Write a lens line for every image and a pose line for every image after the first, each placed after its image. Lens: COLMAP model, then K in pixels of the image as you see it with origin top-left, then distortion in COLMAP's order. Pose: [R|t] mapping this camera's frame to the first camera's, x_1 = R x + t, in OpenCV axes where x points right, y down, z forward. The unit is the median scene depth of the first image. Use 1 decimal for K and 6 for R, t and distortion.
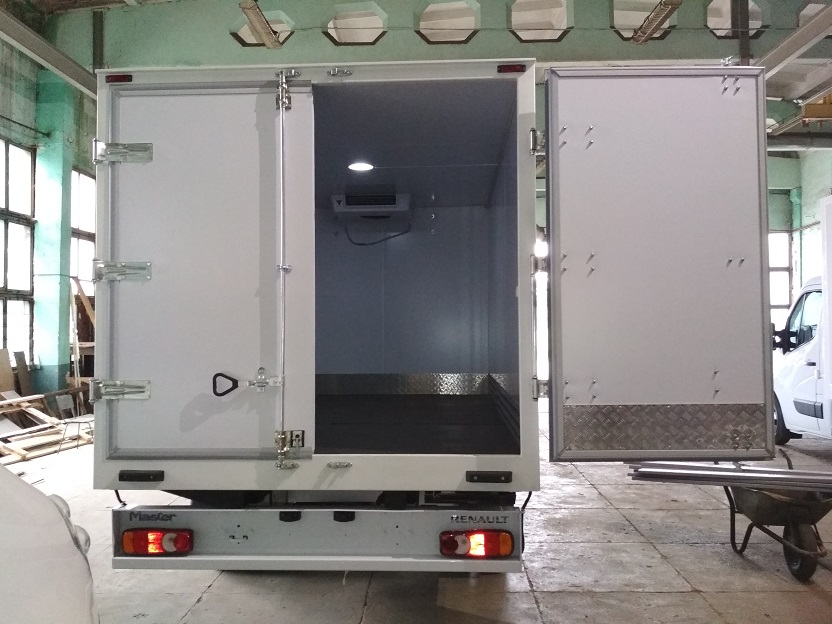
lens RADIAL K [[760.1, 0, 400.2], [0, 760.1, 308.1], [0, 0, 1]] dist [0.108241, -0.215939]
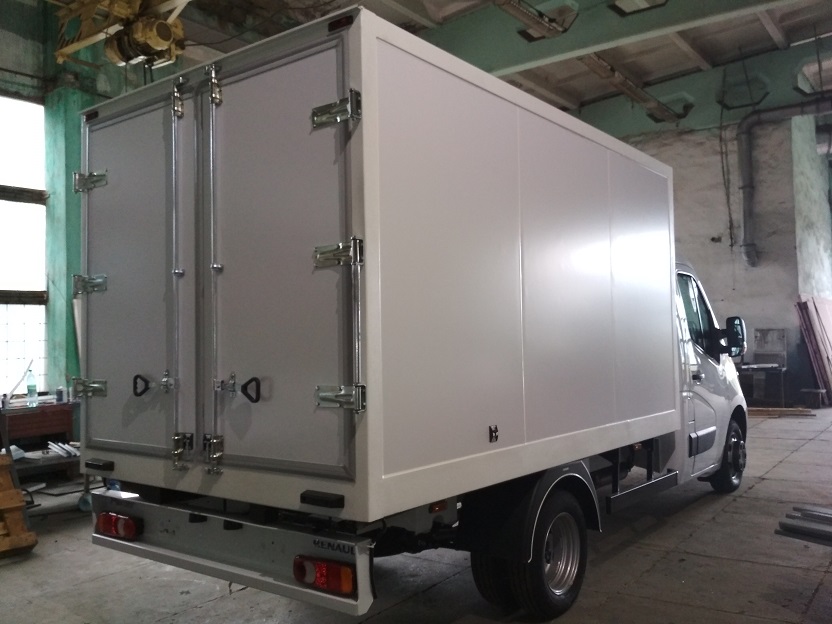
lens RADIAL K [[760.1, 0, 400.2], [0, 760.1, 308.1], [0, 0, 1]] dist [0.108241, -0.215939]
pose [[0.815933, -0.033609, -0.577169, 0.657772], [0.033369, 0.999382, -0.011022, 0.016074], [0.577183, -0.010266, 0.816551, 0.327521]]
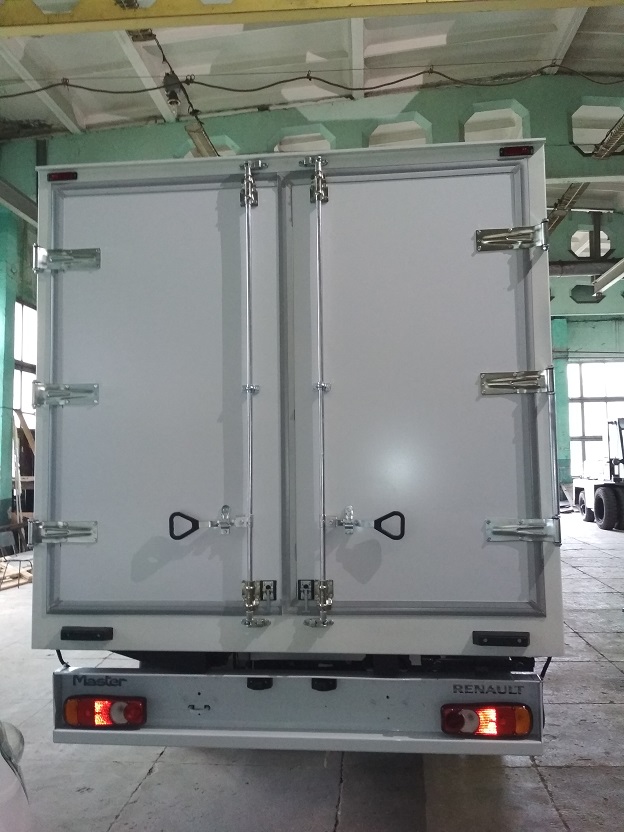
lens RADIAL K [[760.1, 0, 301.5], [0, 760.1, 416.1], [0, 0, 1]] dist [0.108241, -0.215939]
pose [[0.998829, -0.008116, -0.047690, -0.054115], [0.006584, 0.999460, -0.032181, 0.005967], [0.047925, 0.031829, 0.998344, 0.147363]]
